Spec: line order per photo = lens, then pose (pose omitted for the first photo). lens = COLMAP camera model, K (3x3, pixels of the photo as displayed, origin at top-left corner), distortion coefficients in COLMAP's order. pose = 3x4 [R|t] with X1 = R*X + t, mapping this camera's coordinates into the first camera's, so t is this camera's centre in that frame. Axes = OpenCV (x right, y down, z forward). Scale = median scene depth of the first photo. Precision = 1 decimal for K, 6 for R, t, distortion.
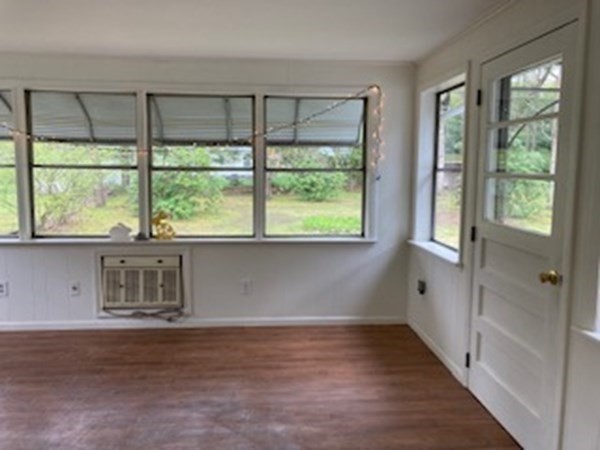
lens RADIAL K [[496.1, 0, 303.7], [0, 496.1, 224.5], [0, 0, 1]] dist [0.054123, -0.082666]
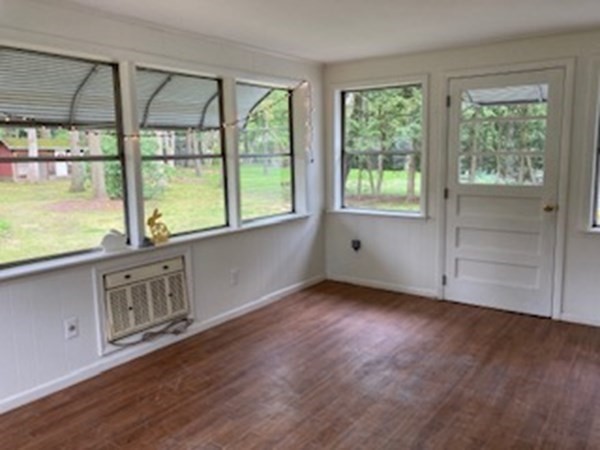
lens RADIAL K [[496.1, 0, 301.5], [0, 496.1, 220.8], [0, 0, 1]] dist [0.054123, -0.082666]
pose [[0.638392, -0.126617, 0.759225, -0.773813], [0.107962, 0.991356, 0.074550, -0.043071], [-0.762102, 0.034376, 0.646544, 0.271657]]
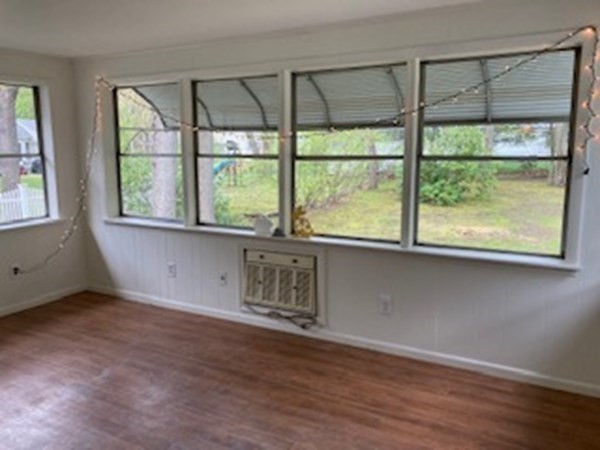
lens RADIAL K [[496.1, 0, 296.1], [0, 496.1, 225.7], [0, 0, 1]] dist [0.054123, -0.082666]
pose [[0.829305, 0.076187, -0.553579, 0.203810], [-0.054816, 0.996976, 0.055091, -0.039049], [0.556102, -0.015343, 0.830973, 0.257312]]
